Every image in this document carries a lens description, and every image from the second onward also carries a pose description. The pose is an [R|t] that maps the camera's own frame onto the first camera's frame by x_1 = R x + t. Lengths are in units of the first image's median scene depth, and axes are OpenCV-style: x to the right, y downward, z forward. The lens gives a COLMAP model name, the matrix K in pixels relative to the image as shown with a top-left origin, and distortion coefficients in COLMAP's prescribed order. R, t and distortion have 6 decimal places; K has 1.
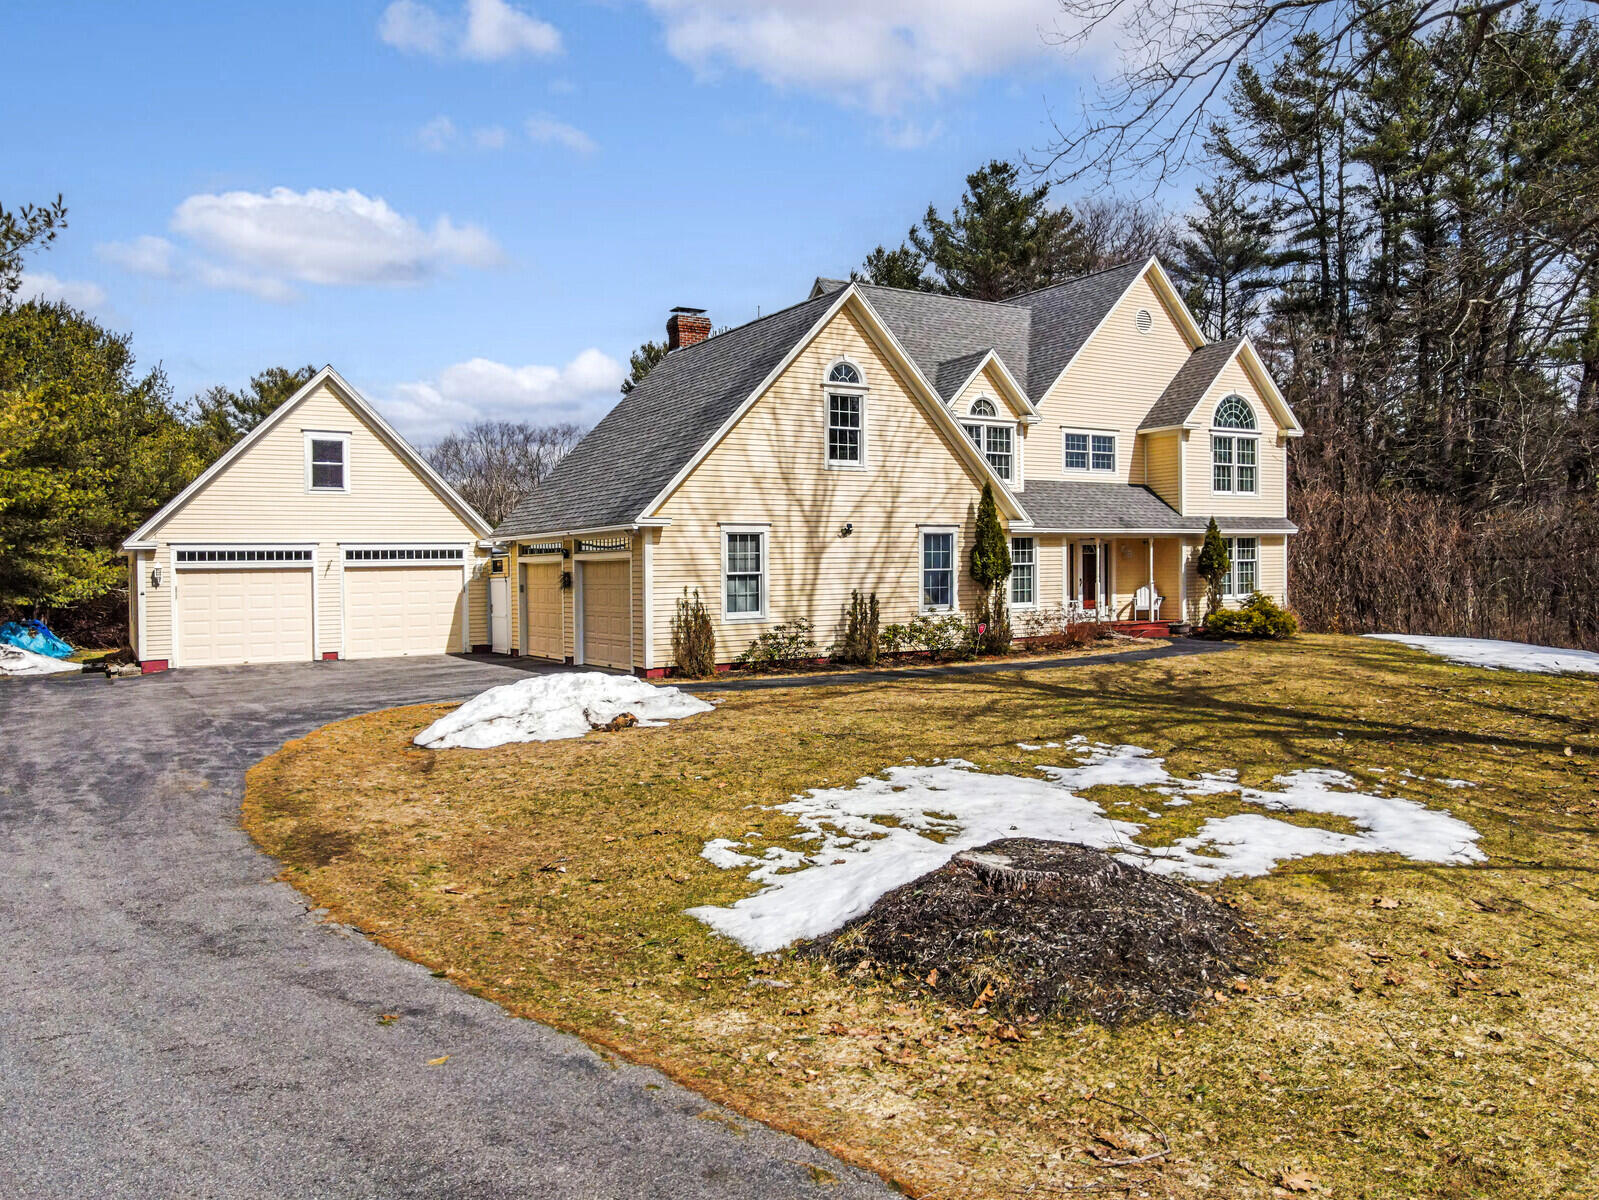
lens RADIAL K [[1172.8, 0, 784.4], [0, 1172.8, 609.7], [0, 0, 1]] dist [0.017063, 0.011529]
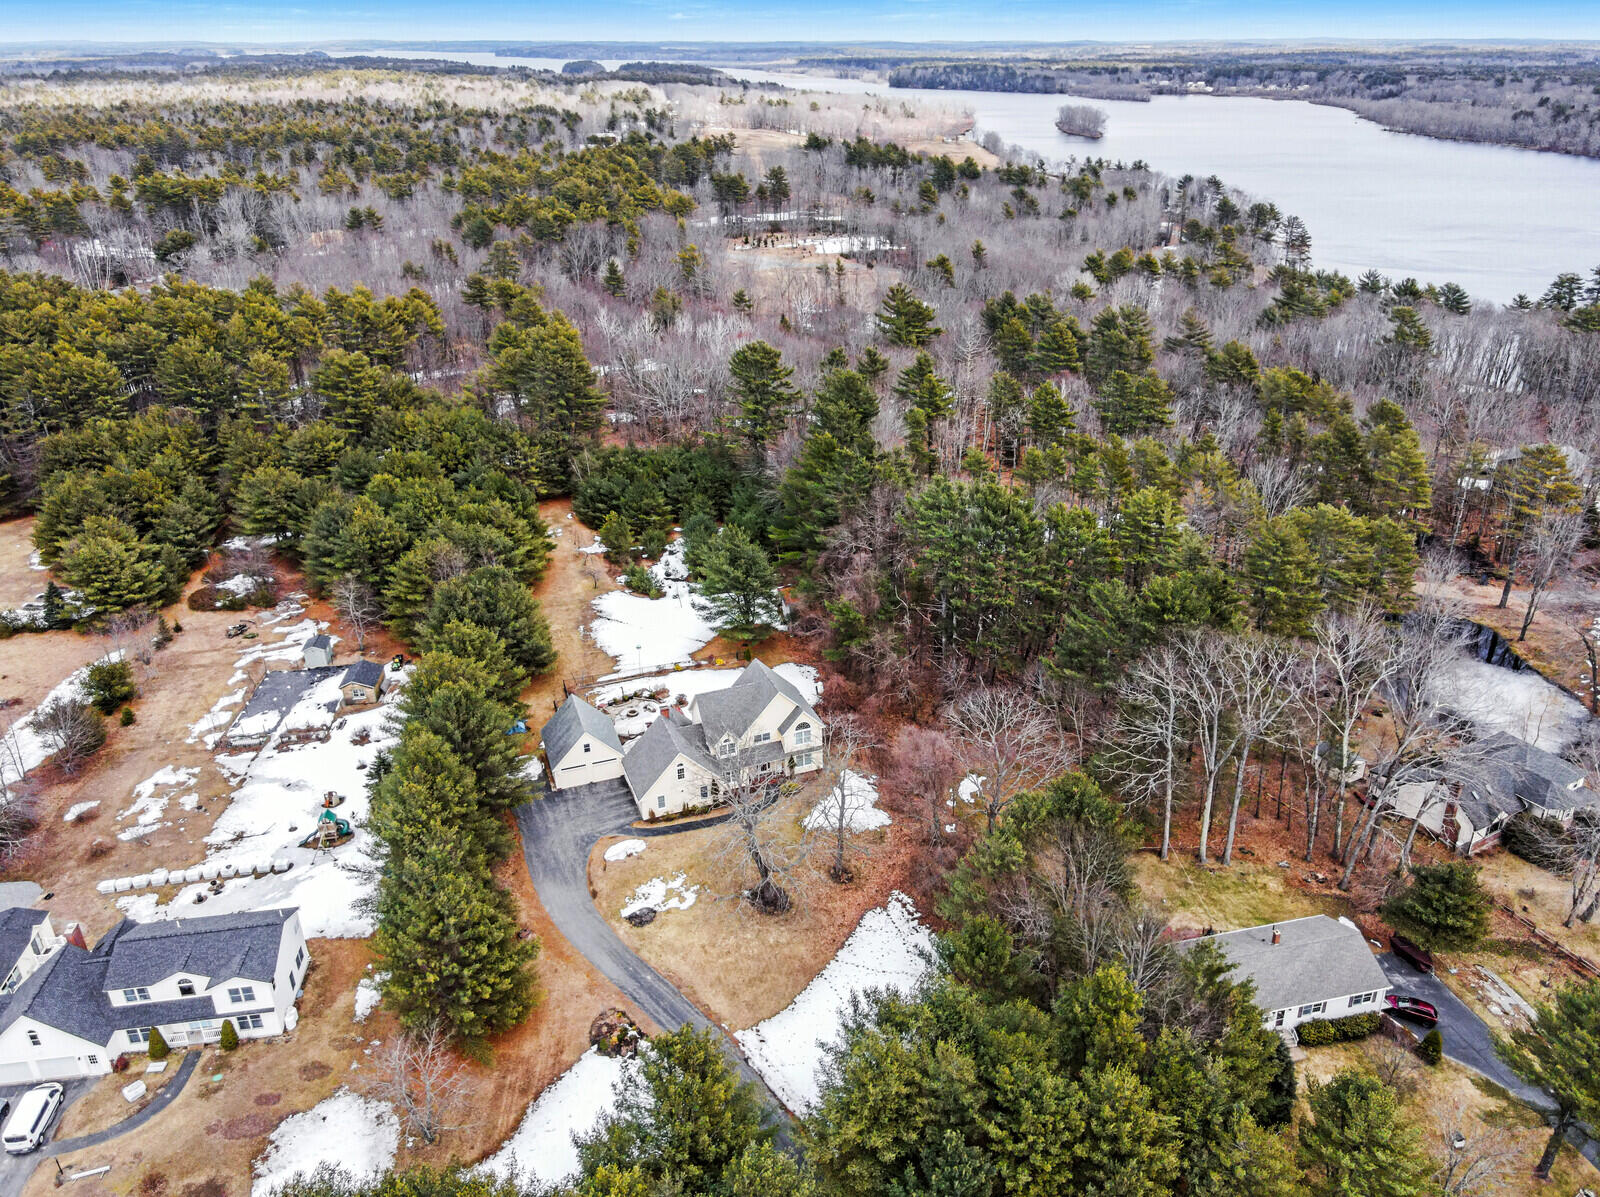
lens RADIAL K [[1173.5, 0, 792.4], [0, 1173.5, 614.5], [0, 0, 1]] dist [0.017063, 0.011529]
pose [[0.981228, 0.067587, -0.180622, 1.157323], [0.012198, 0.912954, 0.407881, -2.366462], [0.192467, -0.402427, 0.894991, -2.661714]]
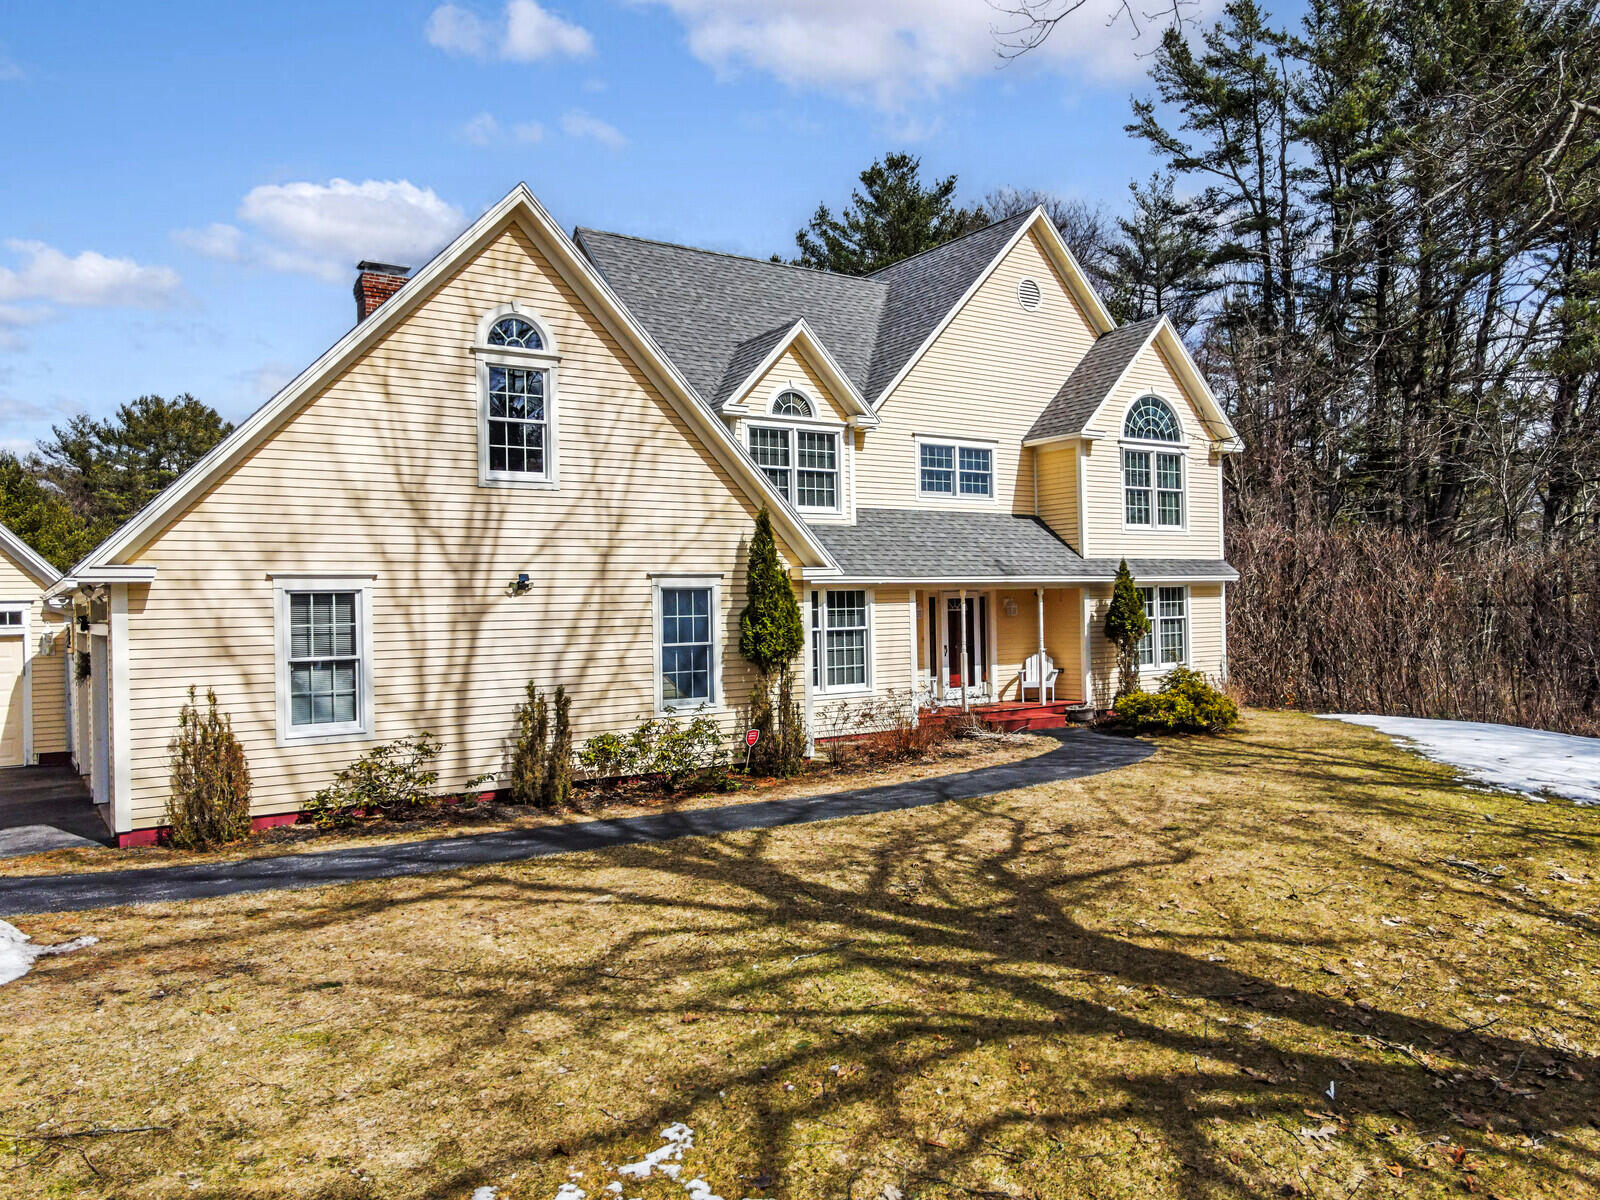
lens RADIAL K [[1173.5, 0, 791.4], [0, 1173.5, 613.5], [0, 0, 1]] dist [0.017063, 0.011529]
pose [[0.999085, -0.004828, 0.042485, 0.136762], [0.006081, 0.999549, -0.029419, -0.026938], [-0.042324, 0.029650, 0.998664, 0.302940]]
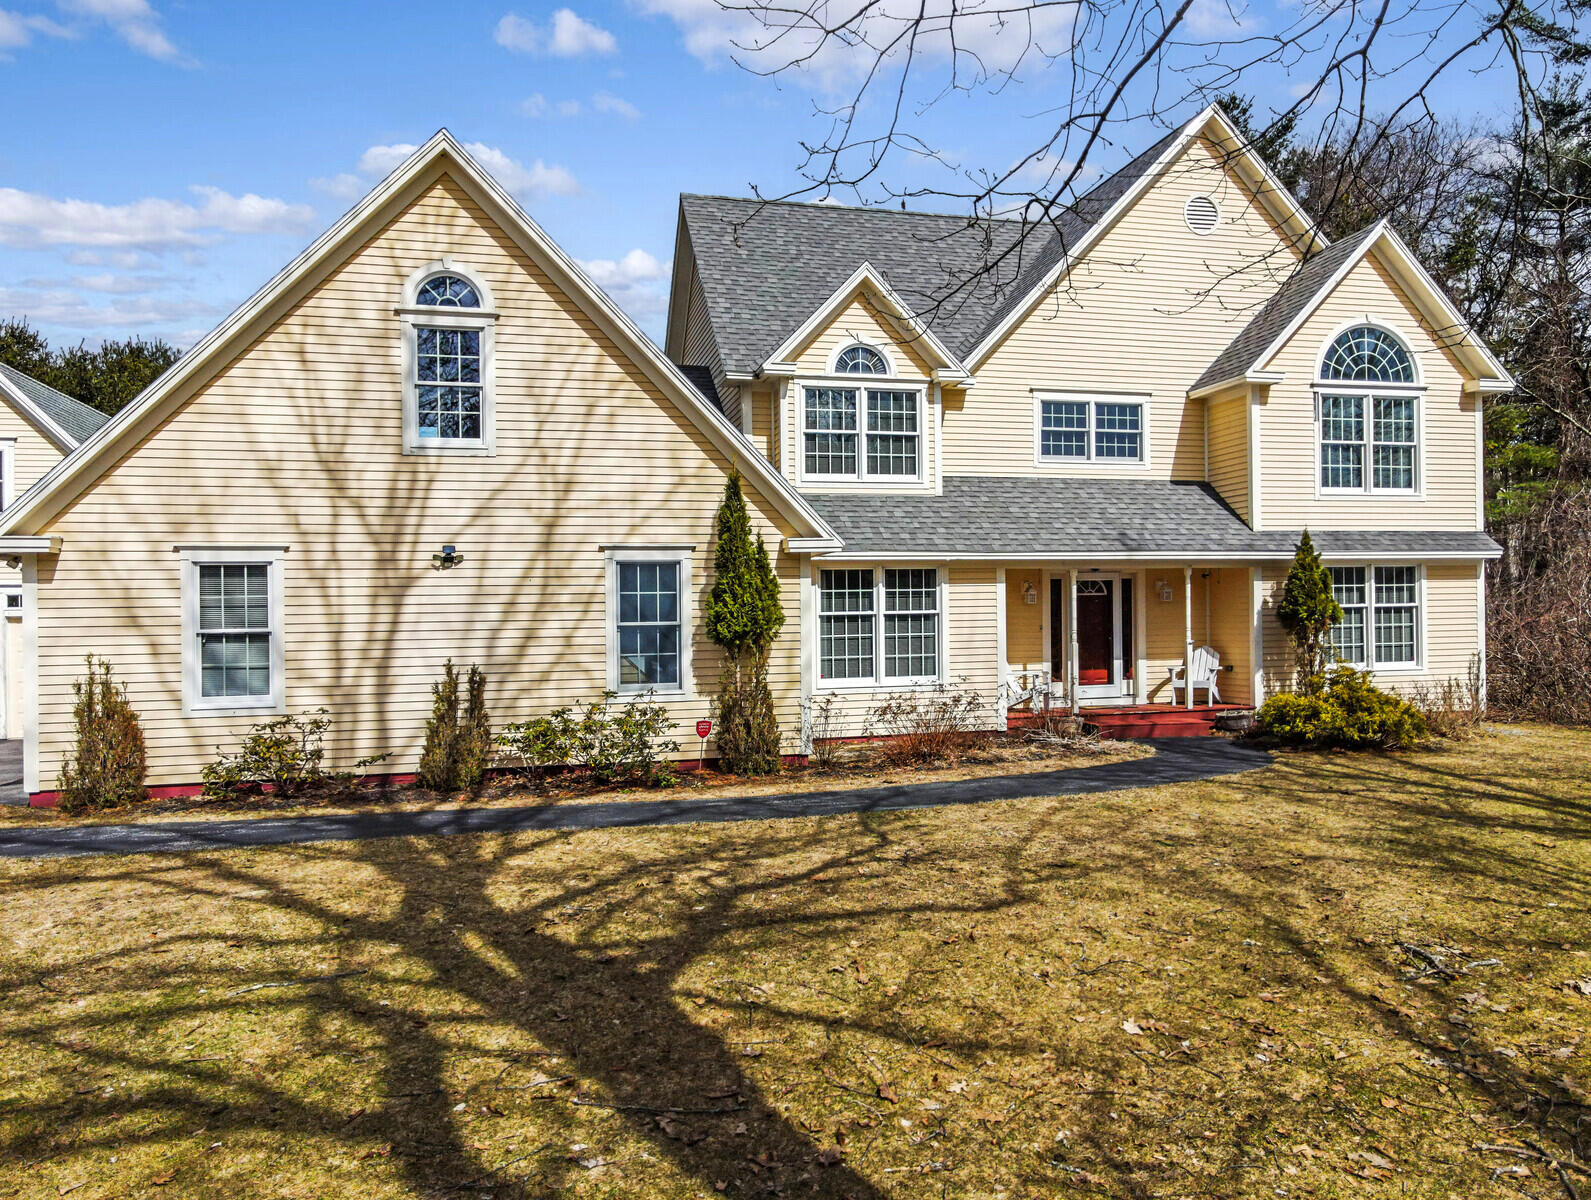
lens RADIAL K [[1164.3, 0, 798.9], [0, 1164.3, 626.3], [0, 0, 1]] dist [0.027766, -0.021321]
pose [[0.955832, 0.002678, -0.293901, 0.316389], [-0.009166, 0.999744, -0.020702, -0.018345], [0.293770, 0.022482, 0.955612, 0.399930]]
